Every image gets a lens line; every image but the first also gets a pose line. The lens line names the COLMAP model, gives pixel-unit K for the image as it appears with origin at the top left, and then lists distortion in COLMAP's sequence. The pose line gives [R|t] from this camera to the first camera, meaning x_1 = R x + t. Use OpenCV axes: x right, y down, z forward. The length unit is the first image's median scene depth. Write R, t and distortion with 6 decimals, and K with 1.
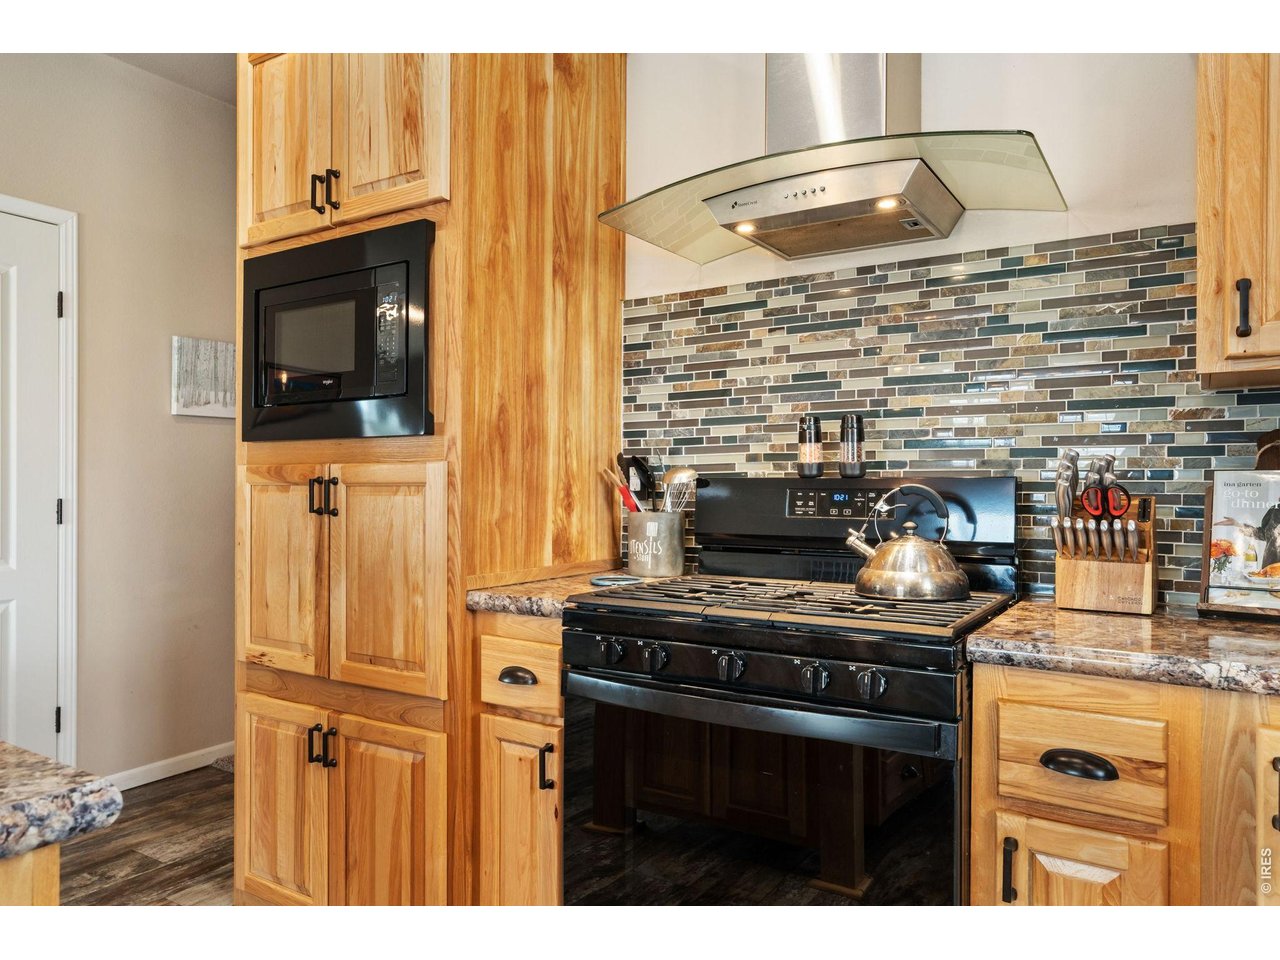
lens RADIAL K [[842.7, 0, 642.6], [0, 842.7, 483.8], [0, 0, 1]] dist [-0.023749, -0.001009]
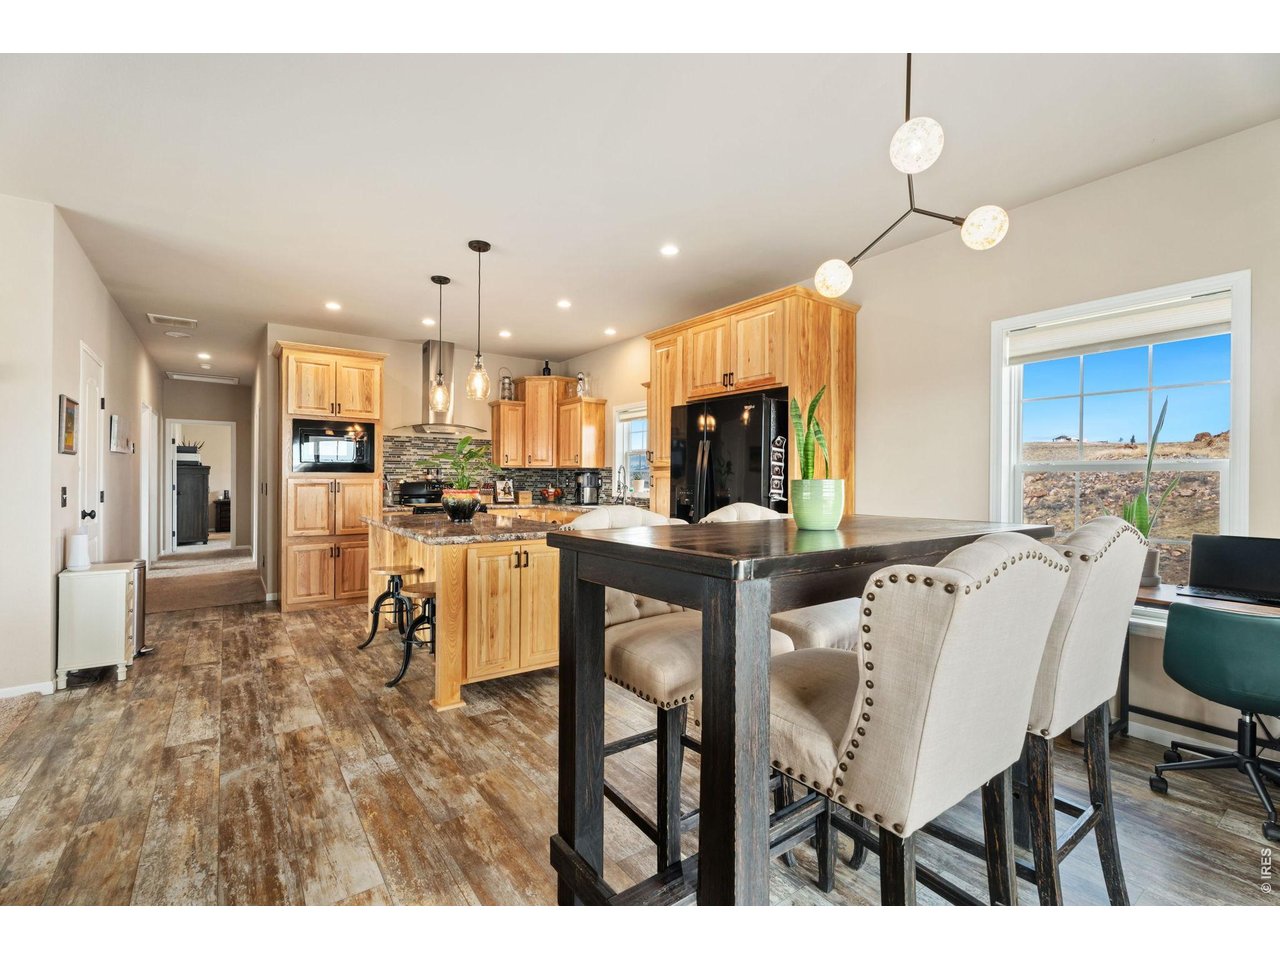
lens RADIAL K [[561.8, 0, 640.0], [0, 561.8, 480.0], [0, 0, 1]] dist [0.000466, 0.000200]
pose [[0.373284, -0.001741, 0.927716, -2.284628], [-0.002563, 0.999992, 0.002908, -0.029949], [-0.927714, -0.003464, 0.373276, -1.284394]]
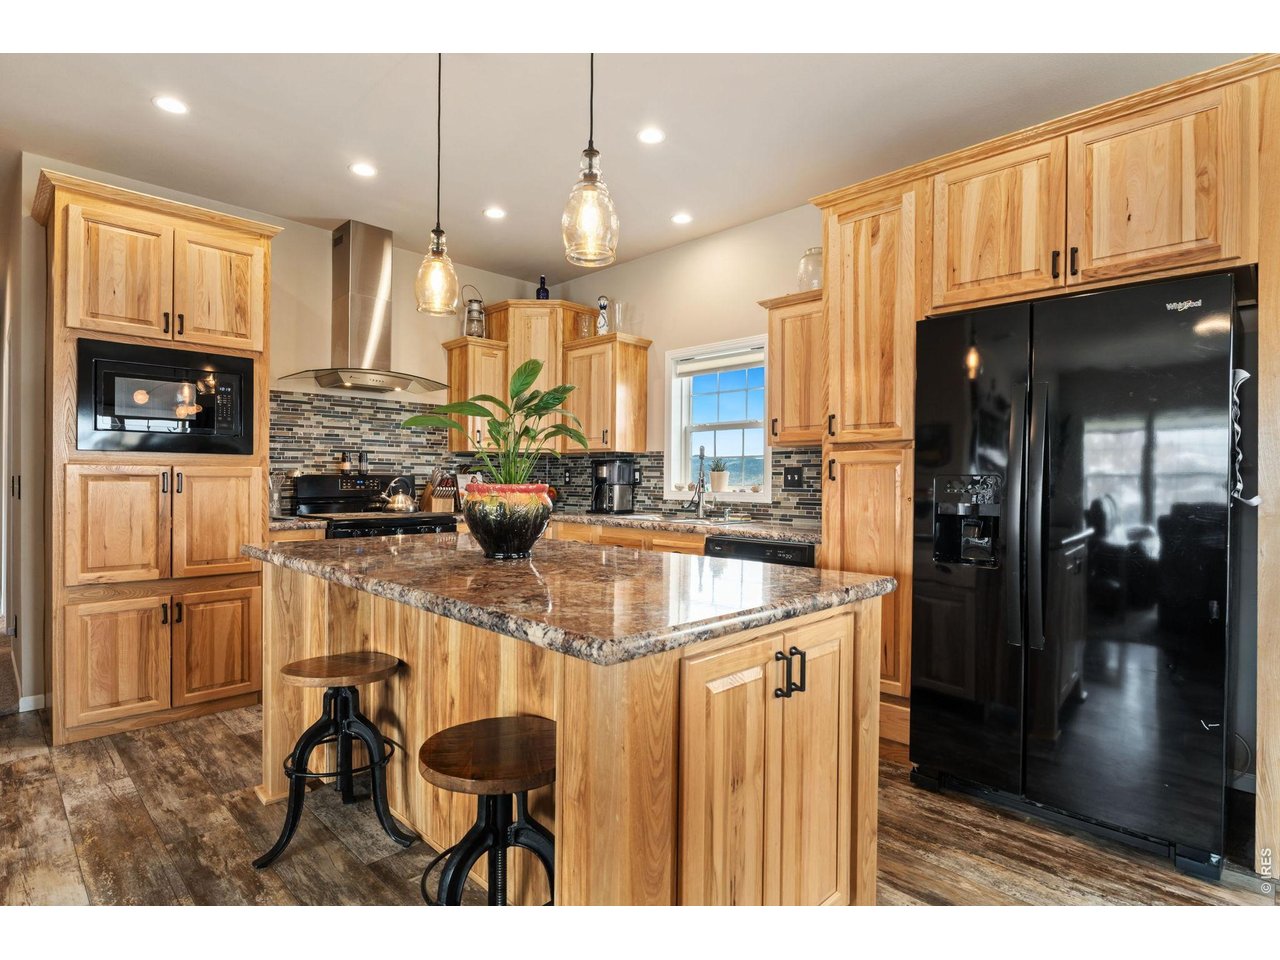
lens RADIAL K [[656.8, 0, 638.7], [0, 656.8, 482.4], [0, 0, 1]] dist [-0.007319, -0.001261]
pose [[0.220971, -0.004200, 0.975271, -1.620493], [-0.003812, 0.999979, 0.005170, 0.002832], [-0.975273, -0.004860, 0.220950, -0.372768]]
